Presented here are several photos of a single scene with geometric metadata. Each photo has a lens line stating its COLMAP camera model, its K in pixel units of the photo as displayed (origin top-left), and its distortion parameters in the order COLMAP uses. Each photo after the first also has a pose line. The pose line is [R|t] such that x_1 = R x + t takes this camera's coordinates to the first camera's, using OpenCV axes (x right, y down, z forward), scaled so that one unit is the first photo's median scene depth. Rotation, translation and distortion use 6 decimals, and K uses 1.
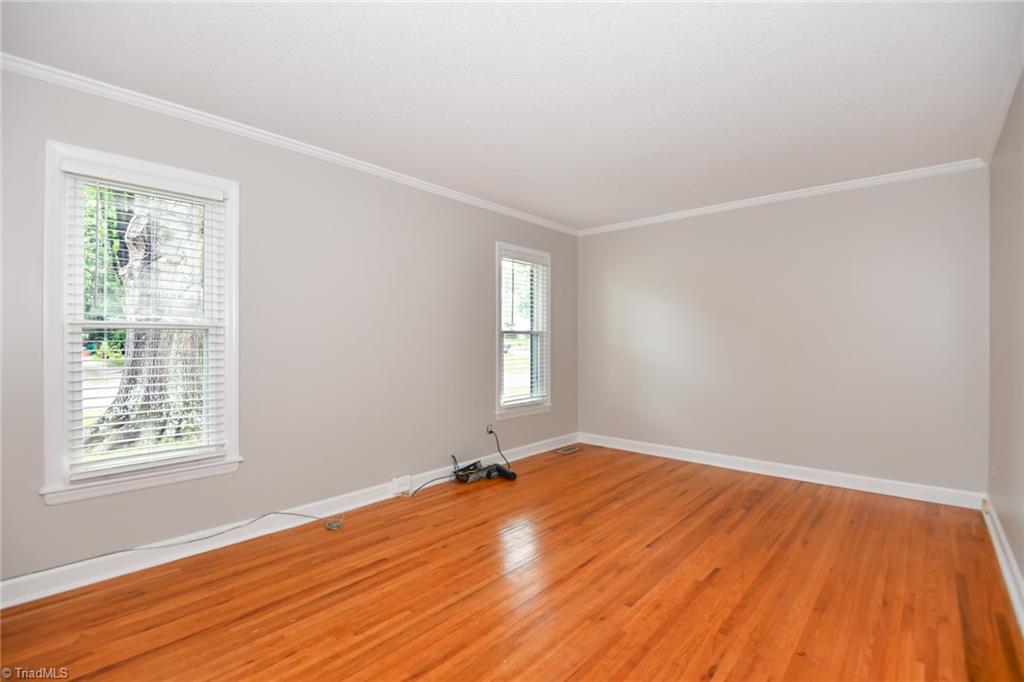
lens RADIAL K [[468.0, 0, 505.9], [0, 468.0, 341.0], [0, 0, 1]] dist [0.025169, -0.030841]
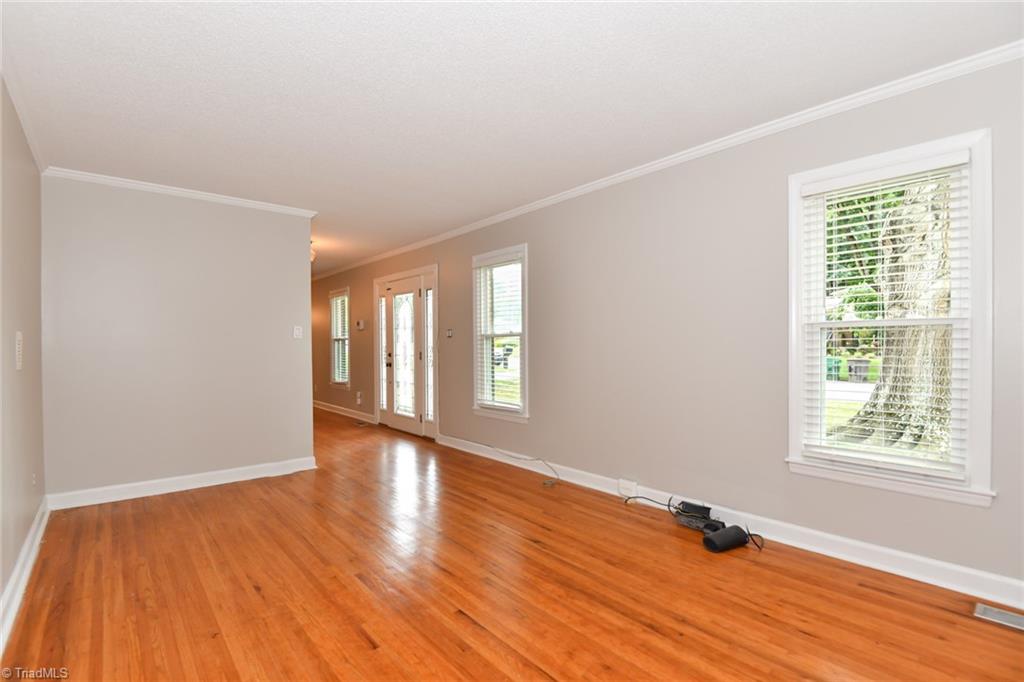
lens RADIAL K [[473.5, 0, 507.6], [0, 473.5, 351.1], [0, 0, 1]] dist [0.025884, -0.023560]
pose [[-0.137532, 0.018560, -0.990323, 0.814447], [0.010840, 0.999793, 0.017232, -0.000301], [0.990438, -0.008365, -0.137704, 0.919254]]
